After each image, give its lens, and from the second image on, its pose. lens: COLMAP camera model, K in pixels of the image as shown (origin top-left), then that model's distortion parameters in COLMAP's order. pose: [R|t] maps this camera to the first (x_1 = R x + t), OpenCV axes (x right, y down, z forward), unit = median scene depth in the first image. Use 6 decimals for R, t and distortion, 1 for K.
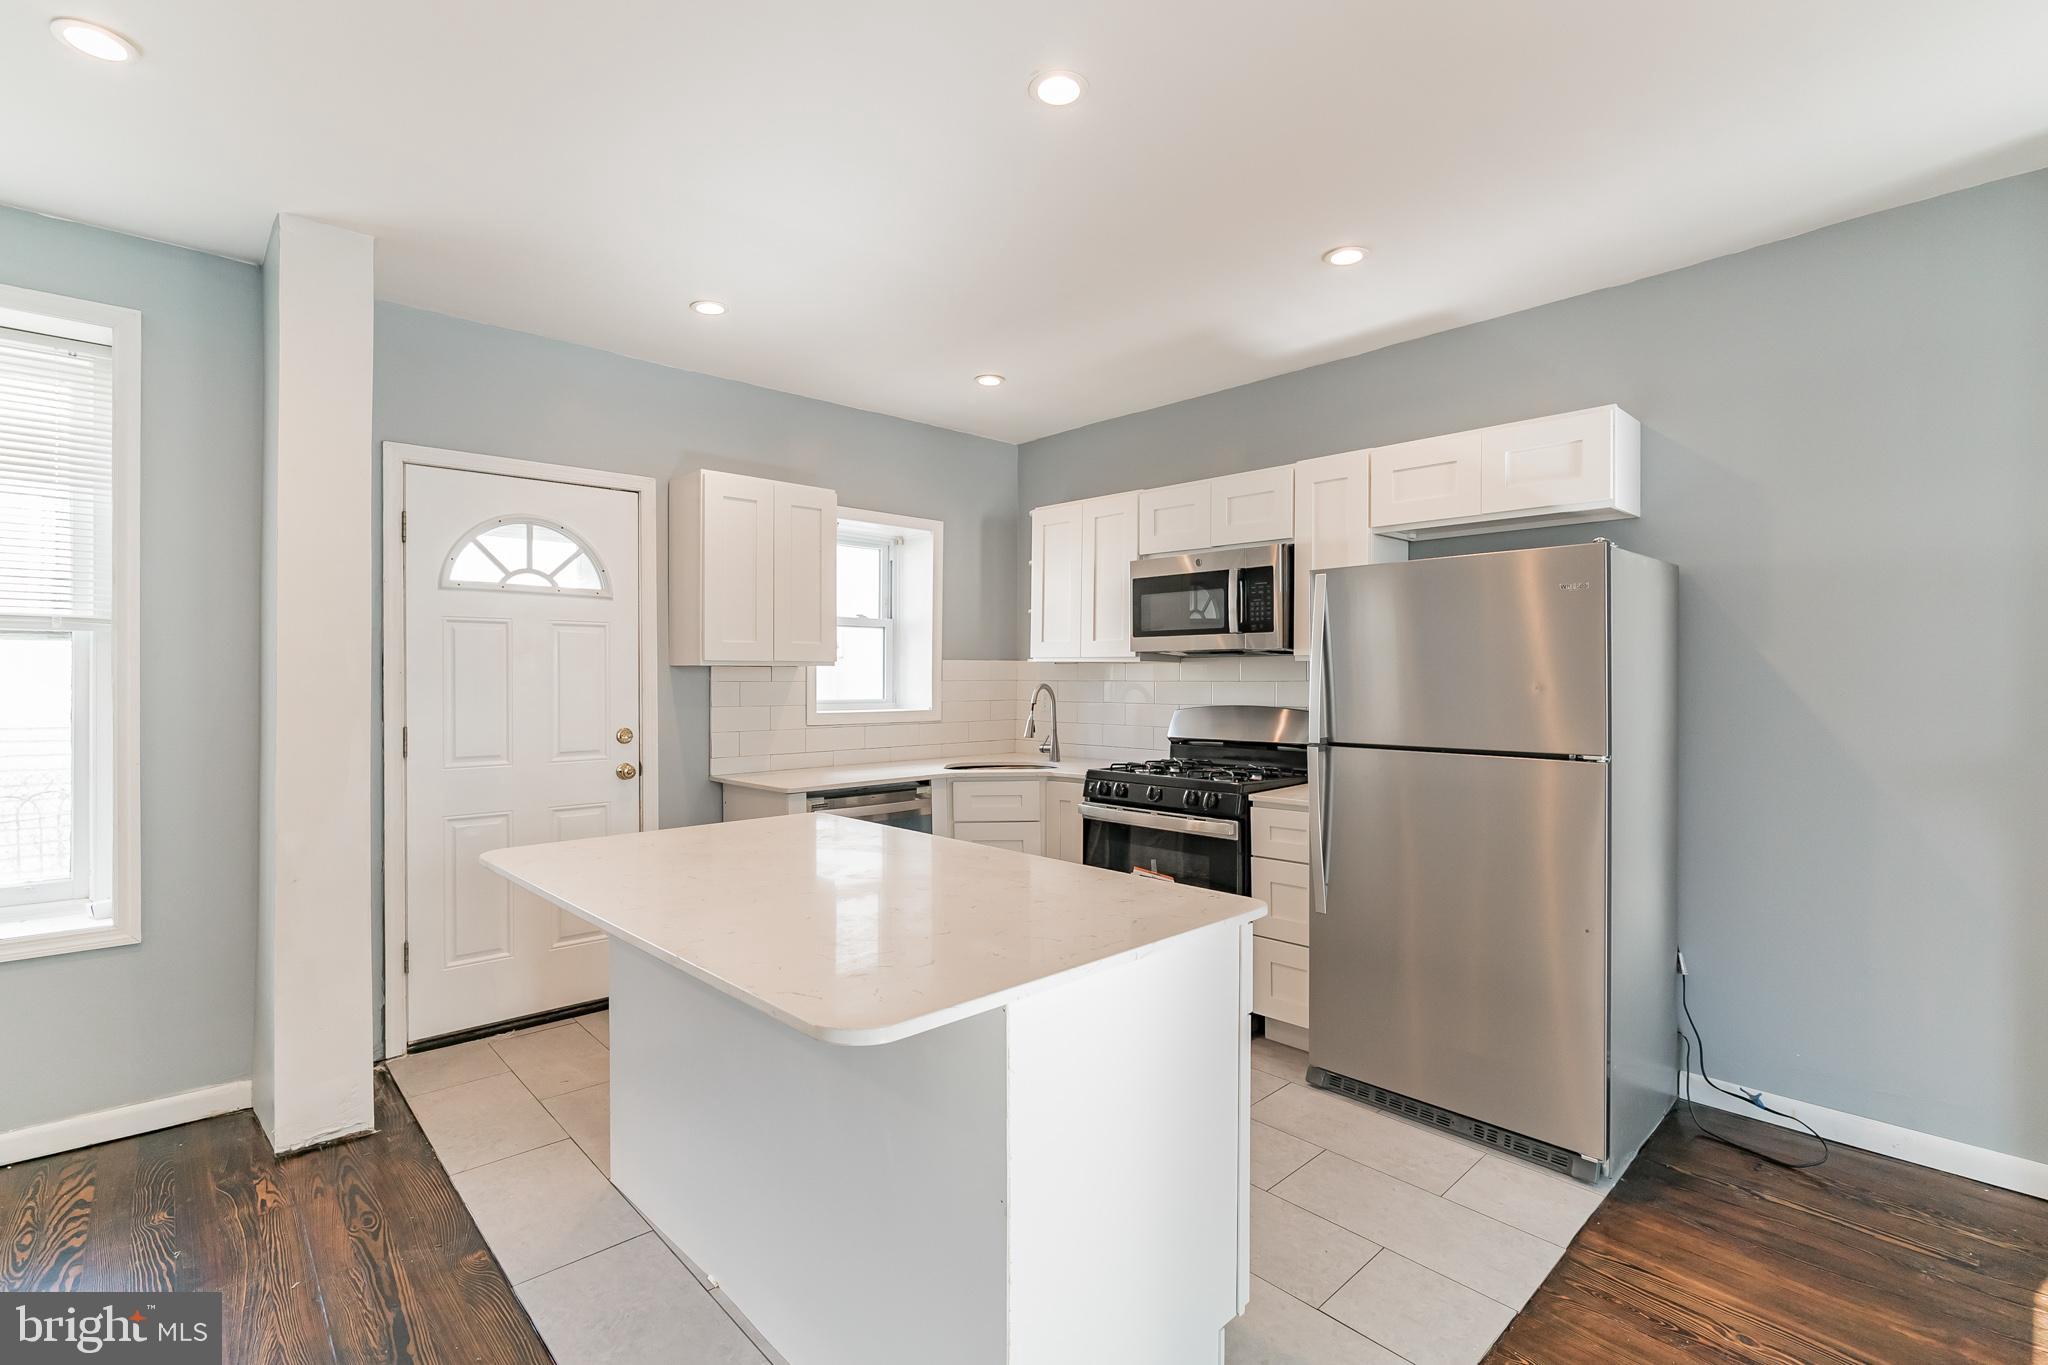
lens RADIAL K [[930.1, 0, 1013.3], [0, 930.1, 678.5], [0, 0, 1]] dist [-0.008139, 0.000519]
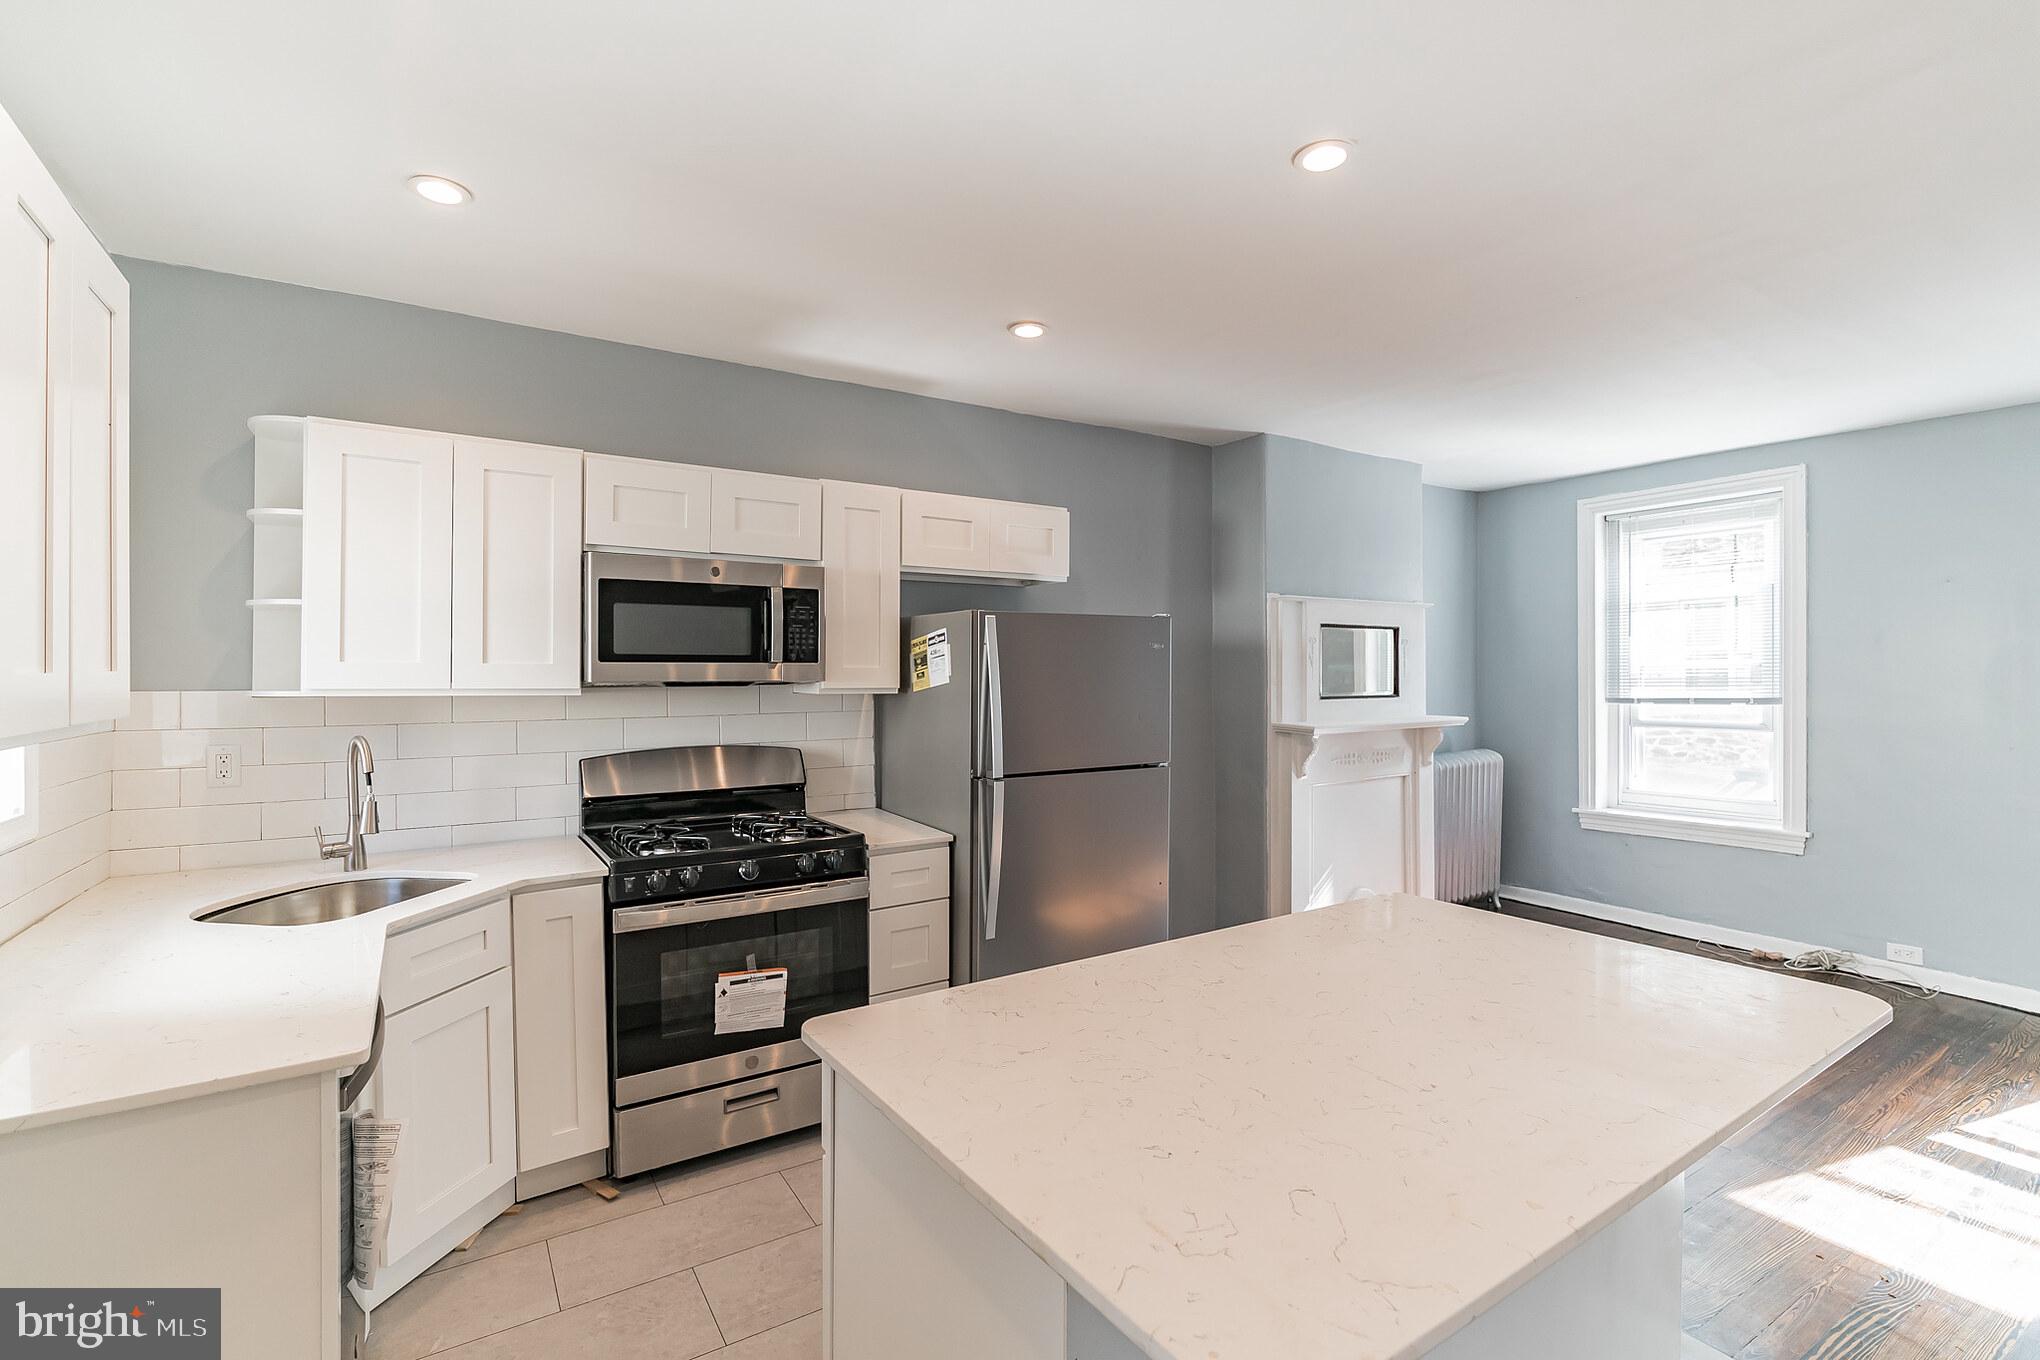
lens RADIAL K [[926.5, 0, 1009.4], [0, 926.5, 676.0], [0, 0, 1]] dist [-0.008139, 0.000519]
pose [[0.175672, -0.007329, 0.984421, -0.551357], [0.001181, 0.999973, 0.007234, -0.041745], [-0.984448, -0.000108, 0.175676, 0.630964]]
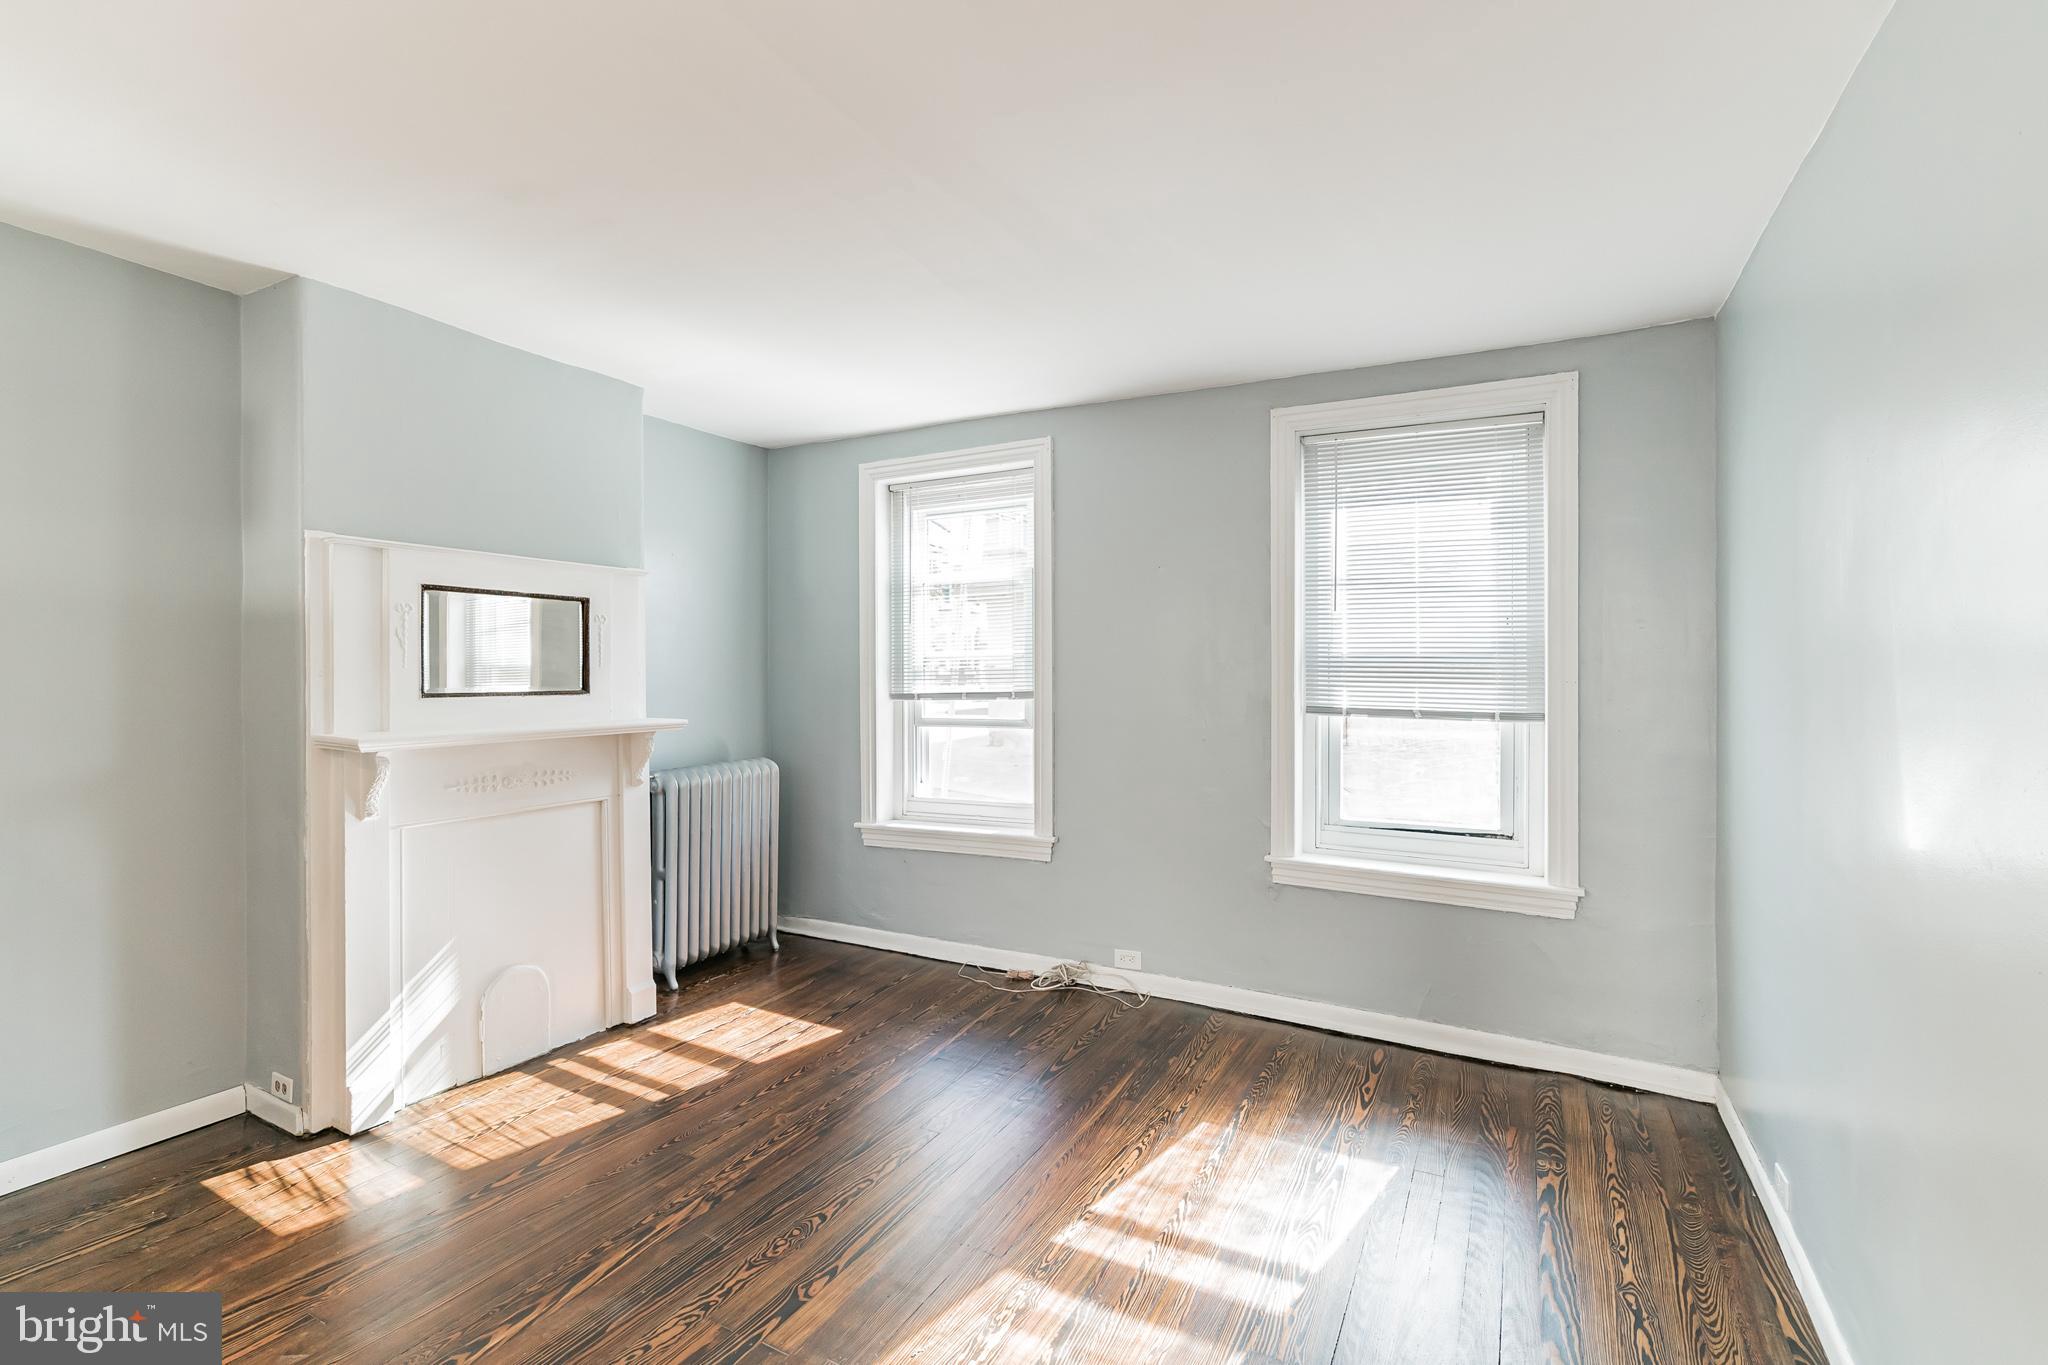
lens RADIAL K [[926.8, 0, 1026.3], [0, 926.8, 679.9], [0, 0, 1]] dist [-0.003825, 0.000345]
pose [[-0.329617, -0.006935, 0.944089, -0.222548], [-0.002155, 0.999976, 0.006594, -0.023756], [-0.944112, 0.000139, -0.329624, 0.208670]]
